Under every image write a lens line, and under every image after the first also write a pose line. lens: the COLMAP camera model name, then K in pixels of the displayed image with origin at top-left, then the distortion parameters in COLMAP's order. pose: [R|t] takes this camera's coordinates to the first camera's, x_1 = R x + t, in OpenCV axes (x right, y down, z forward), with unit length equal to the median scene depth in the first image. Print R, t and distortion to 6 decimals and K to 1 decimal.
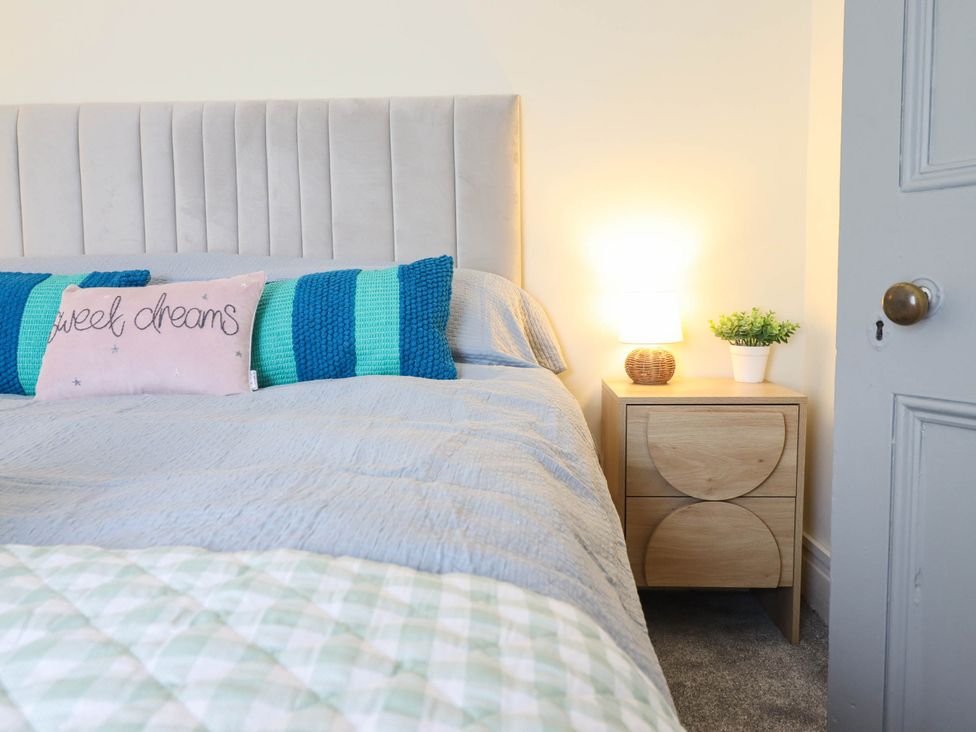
lens RADIAL K [[731.2, 0, 487.5], [0, 731.2, 347.7], [0, 0, 1]] dist [-0.004607, -0.001025]
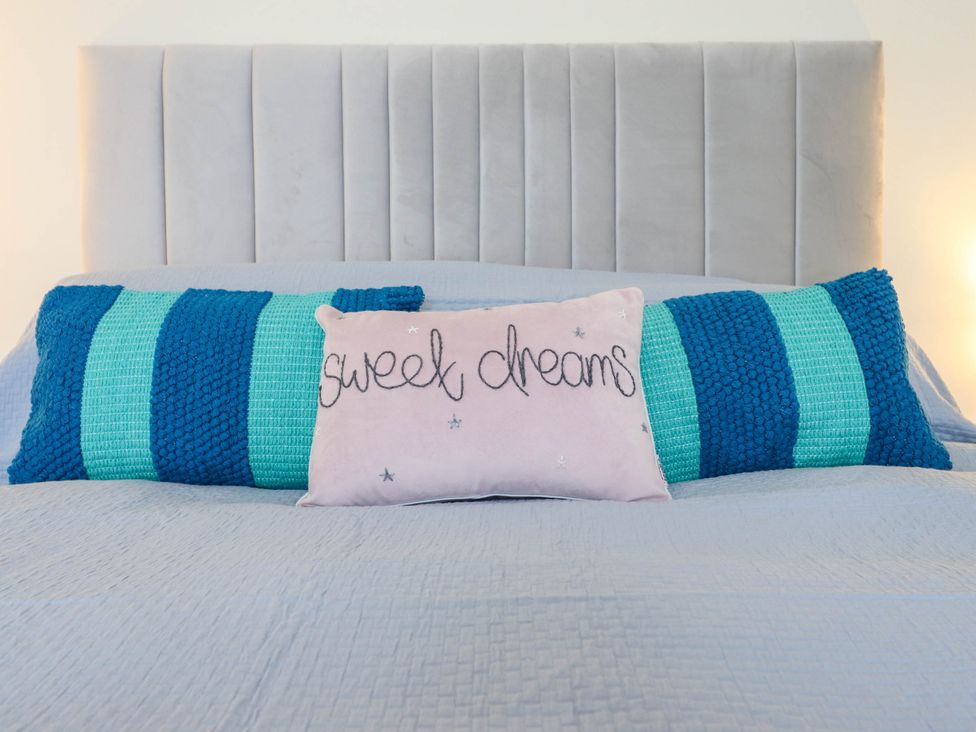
lens RADIAL K [[794.2, 0, 488.3], [0, 794.2, 365.0], [0, 0, 1]] dist [-0.028988, 0.003918]
pose [[0.999935, 0.010319, -0.004784, -0.412105], [-0.010341, 0.999936, -0.004519, -0.035464], [0.004737, 0.004568, 0.999978, 0.306935]]
